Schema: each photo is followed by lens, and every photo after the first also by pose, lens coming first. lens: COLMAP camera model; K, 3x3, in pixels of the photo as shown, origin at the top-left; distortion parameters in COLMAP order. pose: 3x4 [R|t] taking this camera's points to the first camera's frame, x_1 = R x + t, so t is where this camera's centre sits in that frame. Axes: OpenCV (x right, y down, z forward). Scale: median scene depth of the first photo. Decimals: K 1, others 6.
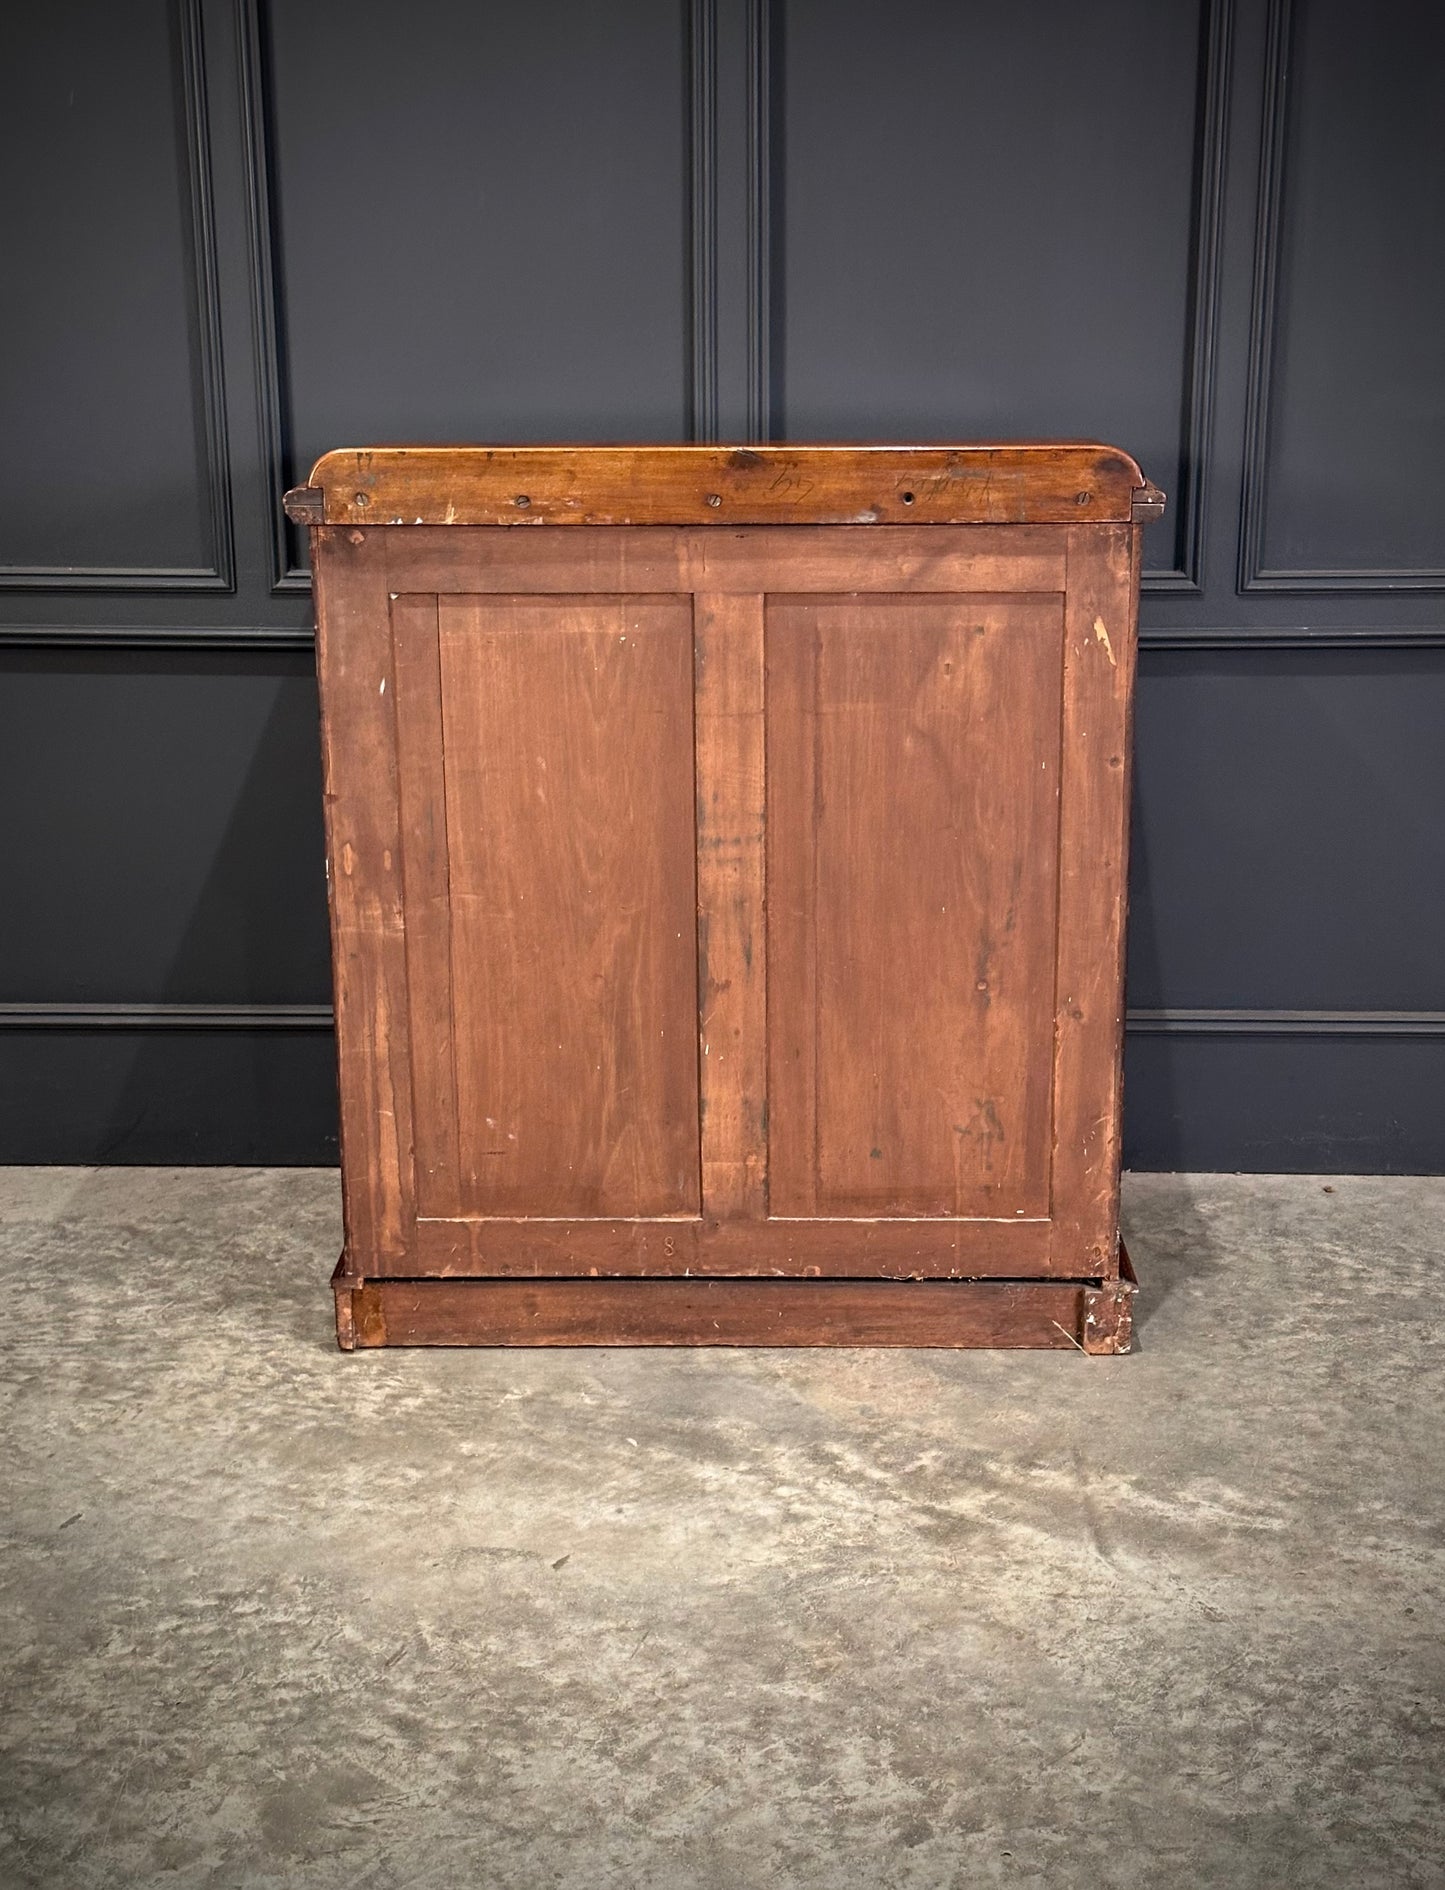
lens RADIAL K [[2859.0, 0, 726.1], [0, 2859.0, 951.1], [0, 0, 1]] dist [0.059908, 0.000000]
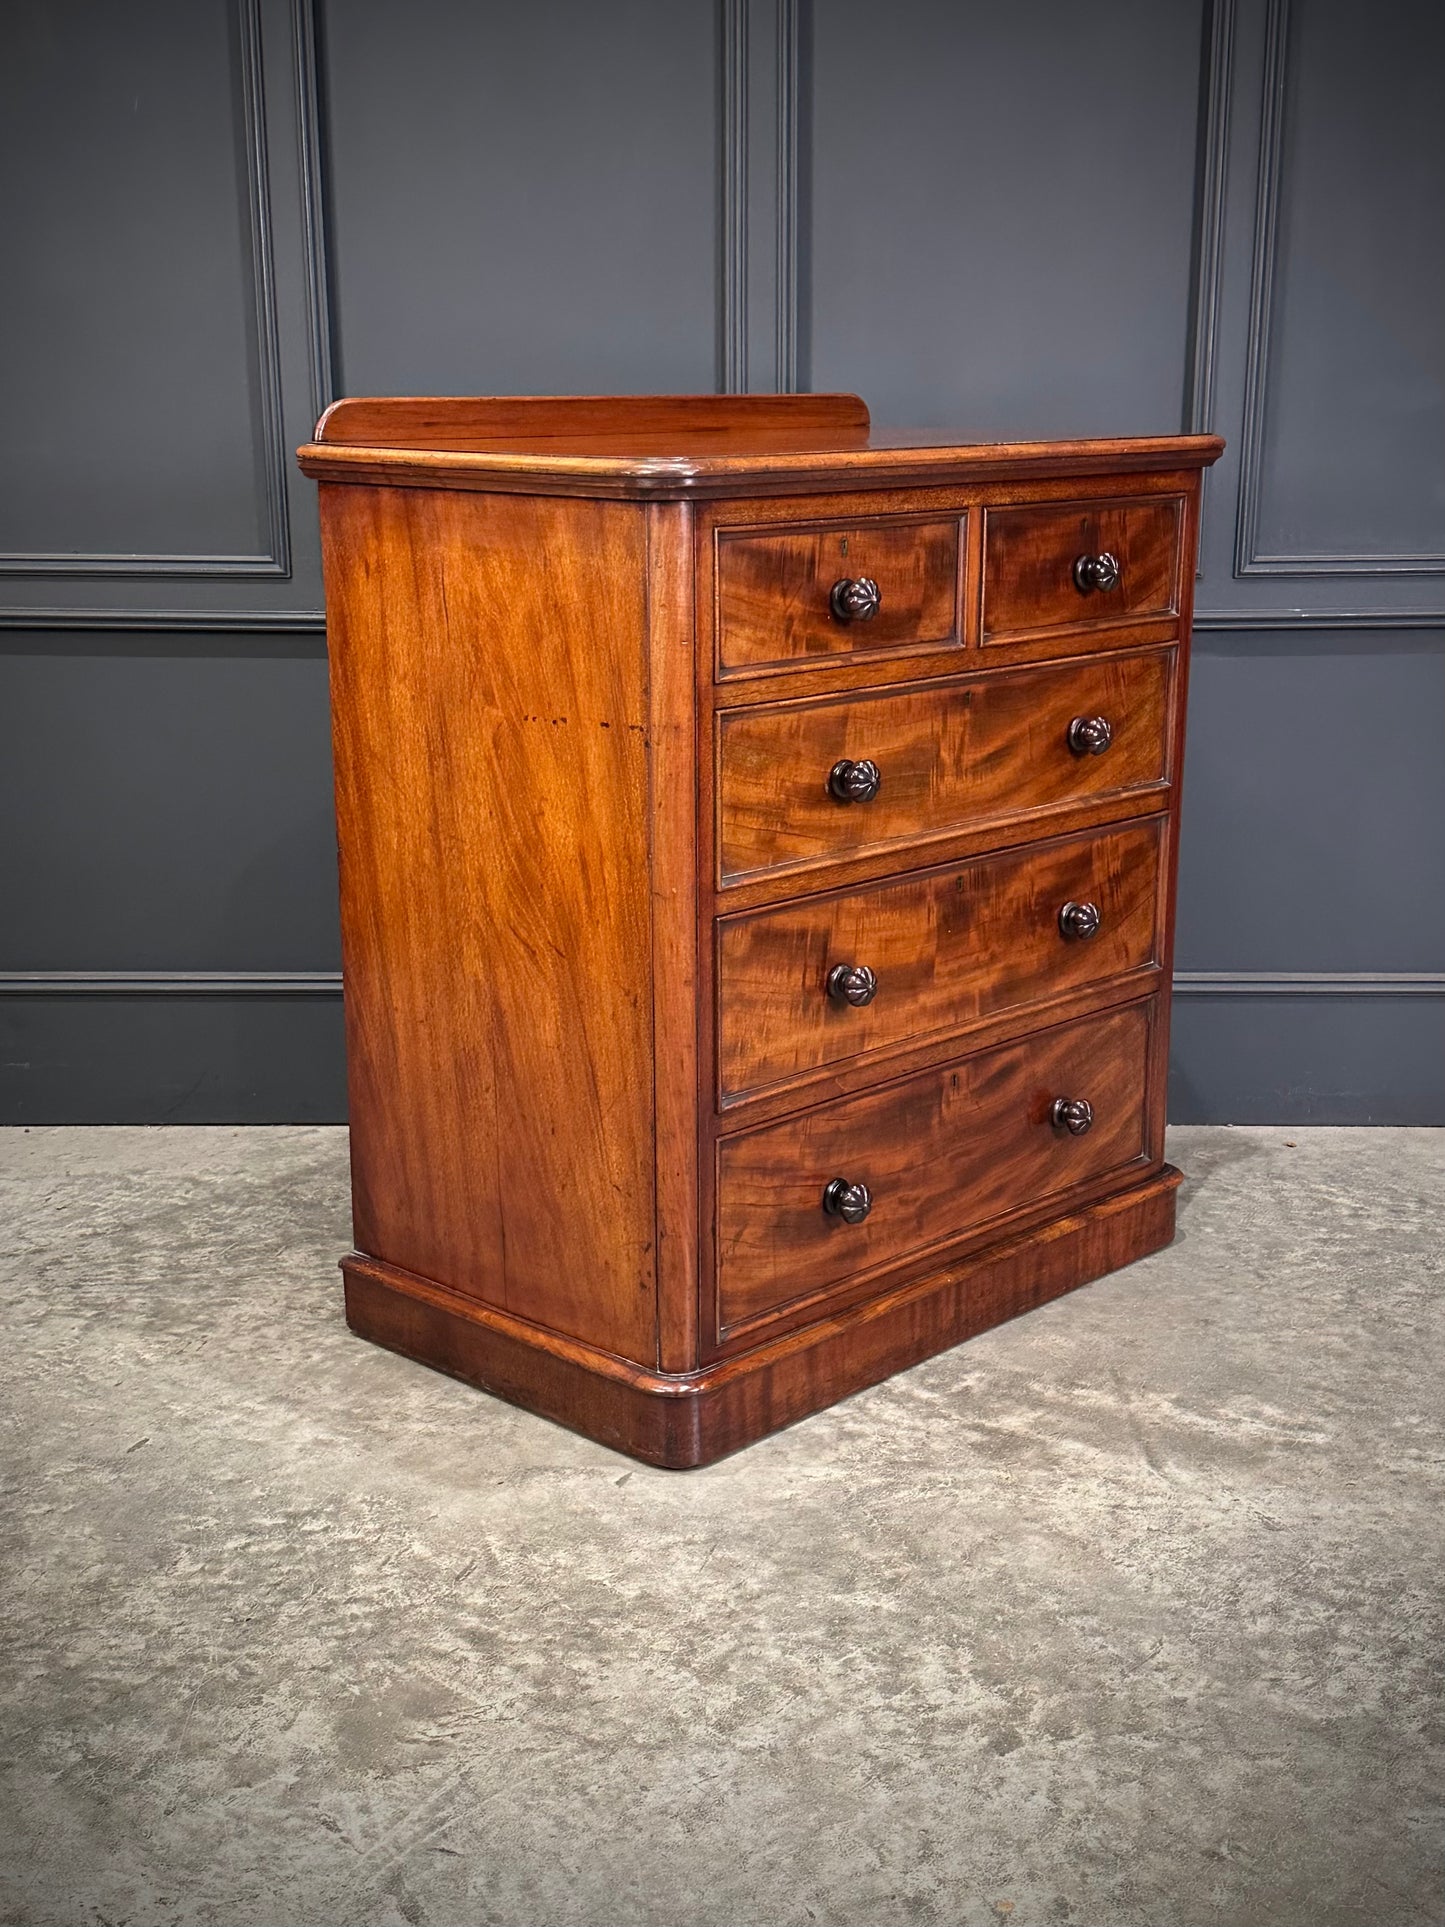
lens RADIAL K [[2391.8, 0, 736.2], [0, 2391.8, 976.4], [0, 0, 1]] dist [0.056300, 0.000000]
pose [[0.999713, -0.004034, 0.023625, -0.038081], [0.004413, 0.999862, -0.016007, 0.049907], [-0.023558, 0.016107, 0.999593, 0.150540]]
